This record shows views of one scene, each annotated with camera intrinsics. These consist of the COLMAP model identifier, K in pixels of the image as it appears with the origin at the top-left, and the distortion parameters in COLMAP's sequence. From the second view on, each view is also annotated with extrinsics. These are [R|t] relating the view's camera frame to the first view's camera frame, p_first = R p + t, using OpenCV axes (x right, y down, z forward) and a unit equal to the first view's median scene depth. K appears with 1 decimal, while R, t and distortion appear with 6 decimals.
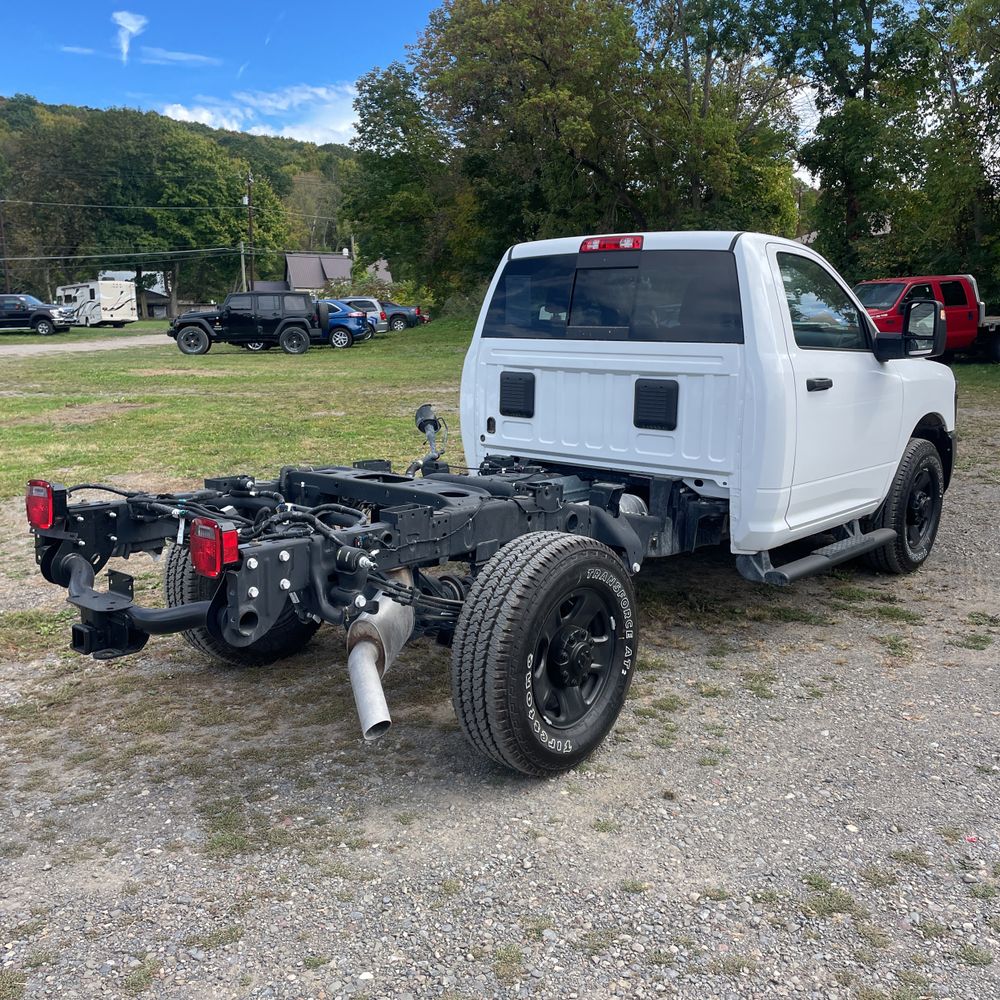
lens RADIAL K [[1005.7, 0, 511.5], [0, 1005.7, 490.7], [0, 0, 1]] dist [0.038834, 0.000000]
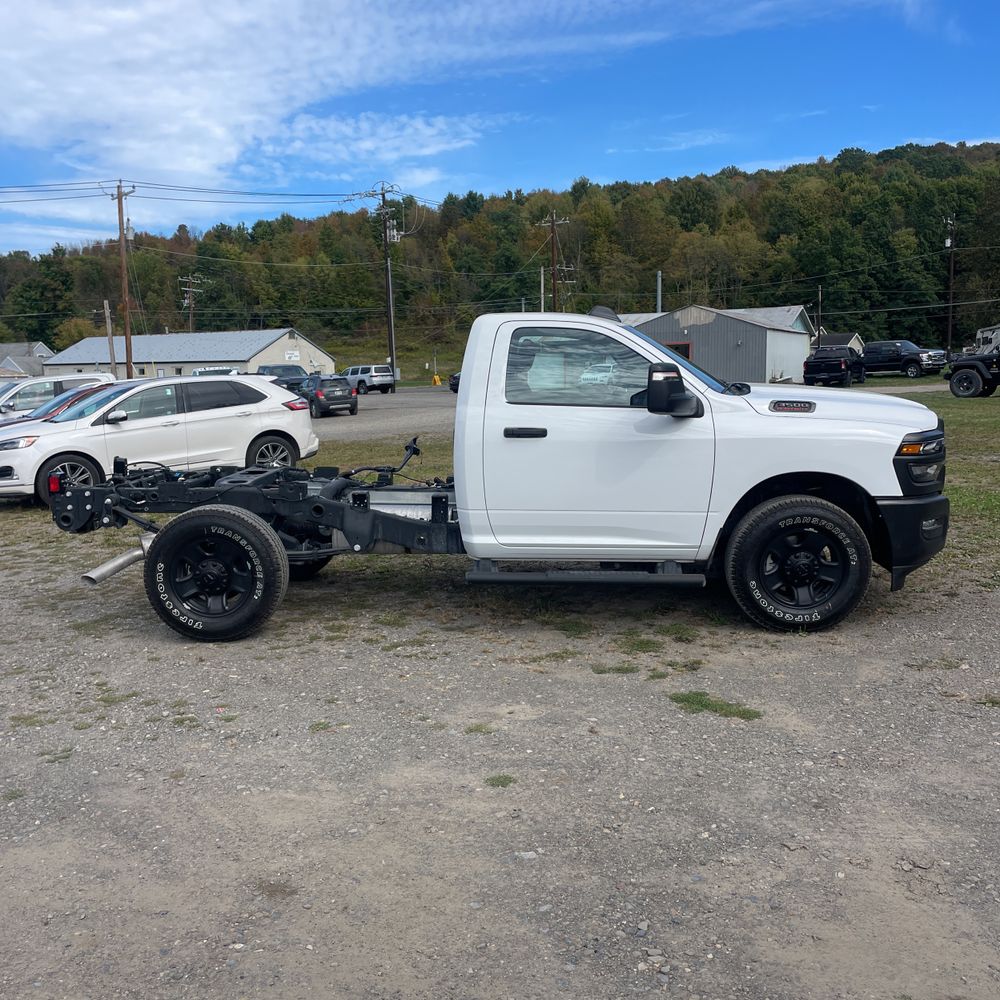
lens RADIAL K [[1005.7, 0, 522.9], [0, 1005.7, 513.3], [0, 0, 1]] dist [0.038834, 0.000000]
pose [[0.625825, 0.102700, -0.773172, 1.238180], [-0.116005, 0.992524, 0.037939, -0.051206], [0.771288, 0.065949, 0.633060, 0.216387]]
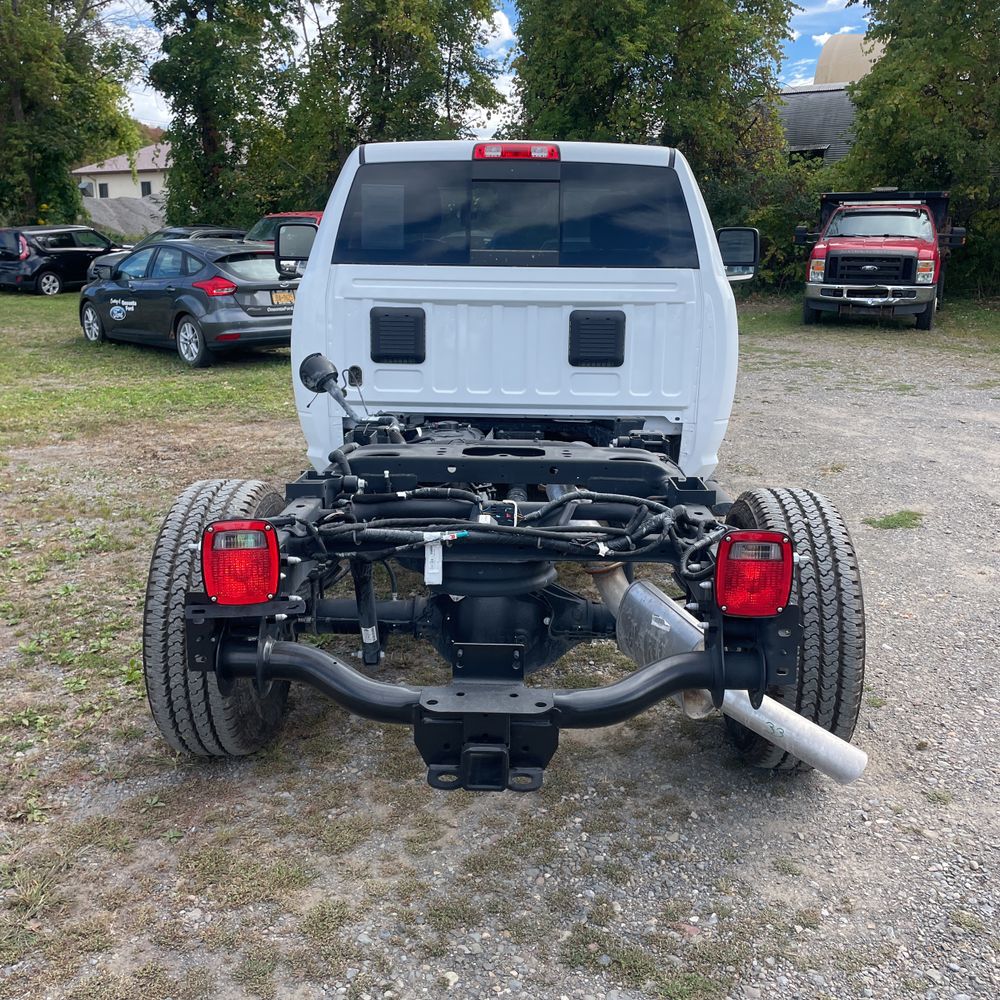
lens RADIAL K [[1005.7, 0, 498.2], [0, 1005.7, 493.2], [0, 0, 1]] dist [0.038834, 0.000000]
pose [[0.787730, -0.137457, 0.600489, -0.476893], [0.099119, 0.990368, 0.096679, -0.044263], [-0.607995, -0.016637, 0.793767, 0.336295]]
